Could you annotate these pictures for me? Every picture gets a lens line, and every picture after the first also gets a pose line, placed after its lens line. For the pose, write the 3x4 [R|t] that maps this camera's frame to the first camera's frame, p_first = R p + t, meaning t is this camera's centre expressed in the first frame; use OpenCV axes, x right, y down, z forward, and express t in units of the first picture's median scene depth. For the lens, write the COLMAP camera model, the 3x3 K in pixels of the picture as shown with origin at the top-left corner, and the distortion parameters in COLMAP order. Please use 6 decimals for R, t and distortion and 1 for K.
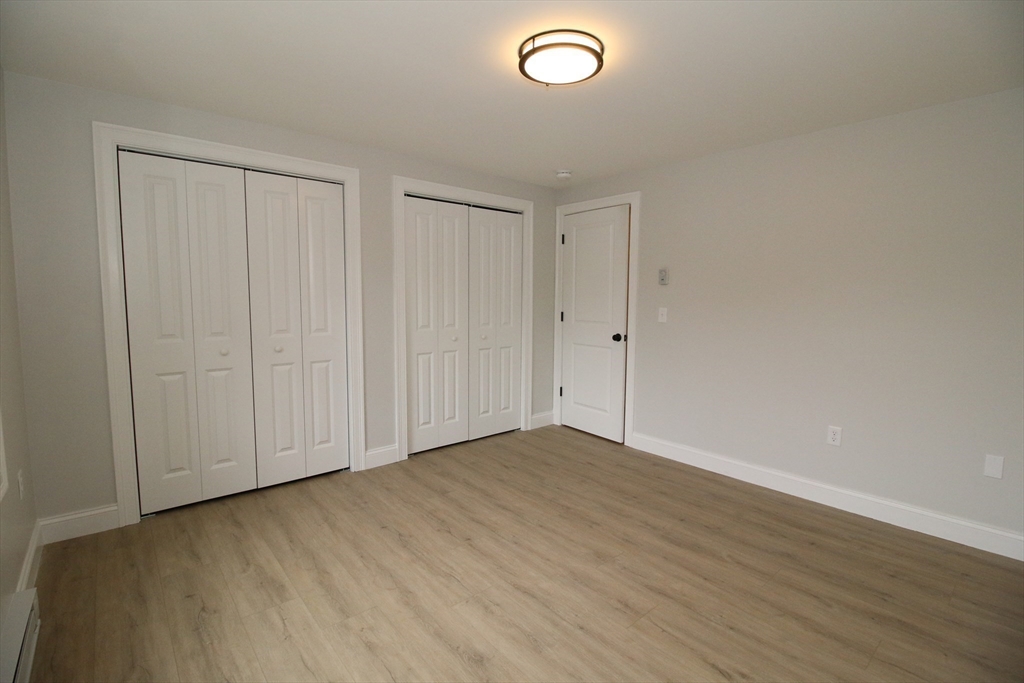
lens RADIAL K [[471.1, 0, 518.4], [0, 471.1, 334.4], [0, 0, 1]] dist [0.000483, -0.000052]
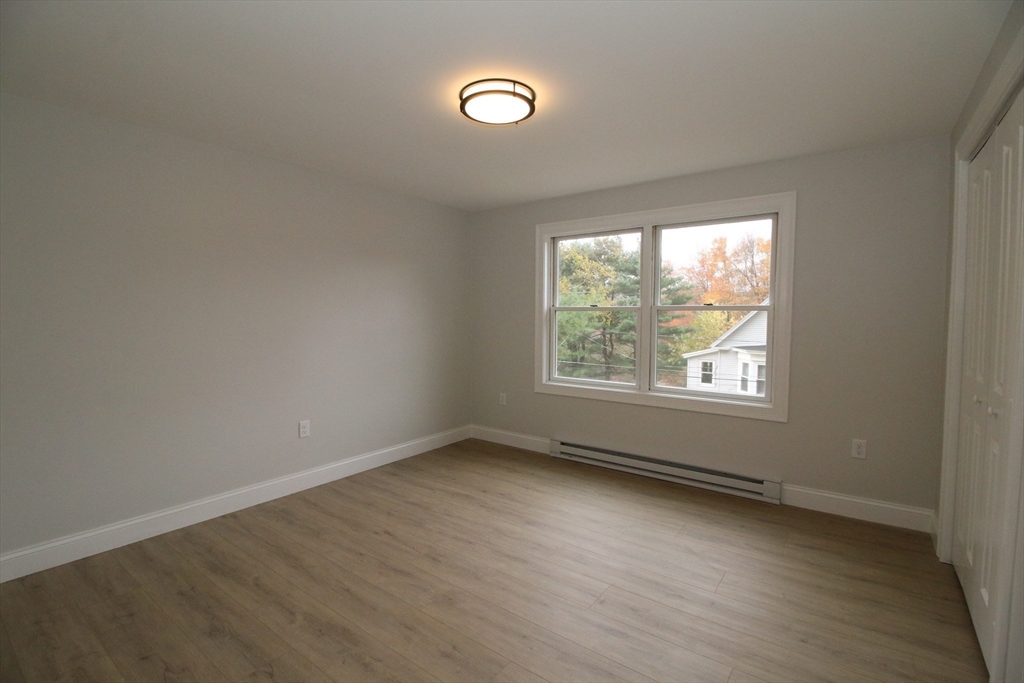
lens RADIAL K [[443.1, 0, 527.7], [0, 443.1, 345.9], [0, 0, 1]] dist [0.000104, -0.000032]
pose [[-0.969161, 0.006228, -0.246349, 0.249299], [-0.032343, 0.987819, 0.152211, -0.160566], [0.244296, 0.155484, -0.957154, 1.905201]]
